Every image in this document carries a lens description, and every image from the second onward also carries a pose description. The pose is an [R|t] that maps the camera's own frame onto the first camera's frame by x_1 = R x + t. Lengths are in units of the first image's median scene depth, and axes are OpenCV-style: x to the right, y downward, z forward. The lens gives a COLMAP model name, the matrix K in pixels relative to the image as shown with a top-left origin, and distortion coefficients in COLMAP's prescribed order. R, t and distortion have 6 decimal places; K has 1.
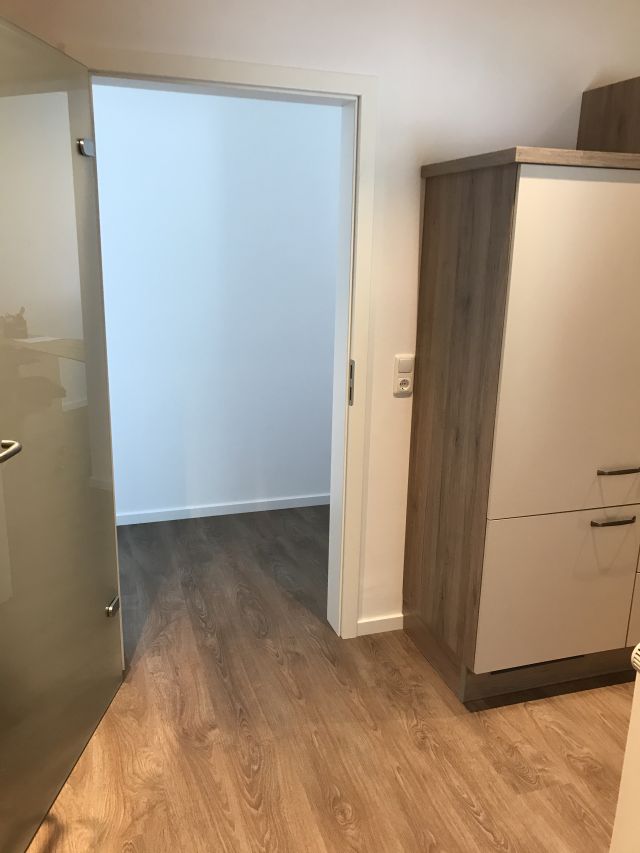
lens RADIAL K [[711.2, 0, 321.0], [0, 711.2, 427.7], [0, 0, 1]] dist [0.035114, 0.000221]
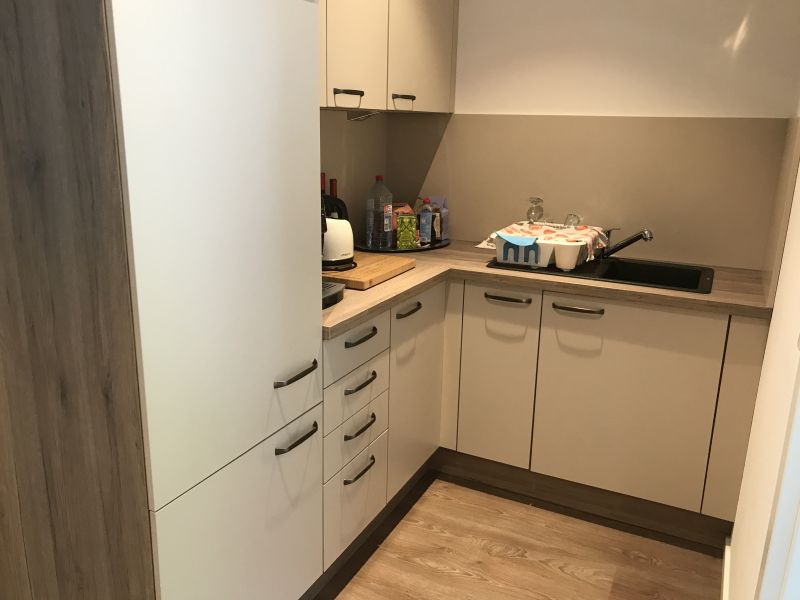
lens RADIAL K [[667.0, 0, 401.3], [0, 667.0, 295.9], [0, 0, 1]] dist [0.035114, 0.000221]
pose [[0.703554, -0.187864, 0.685360, 0.018193], [0.169221, 0.980971, 0.095181, -0.073284], [-0.690200, 0.049012, 0.721957, 0.397536]]
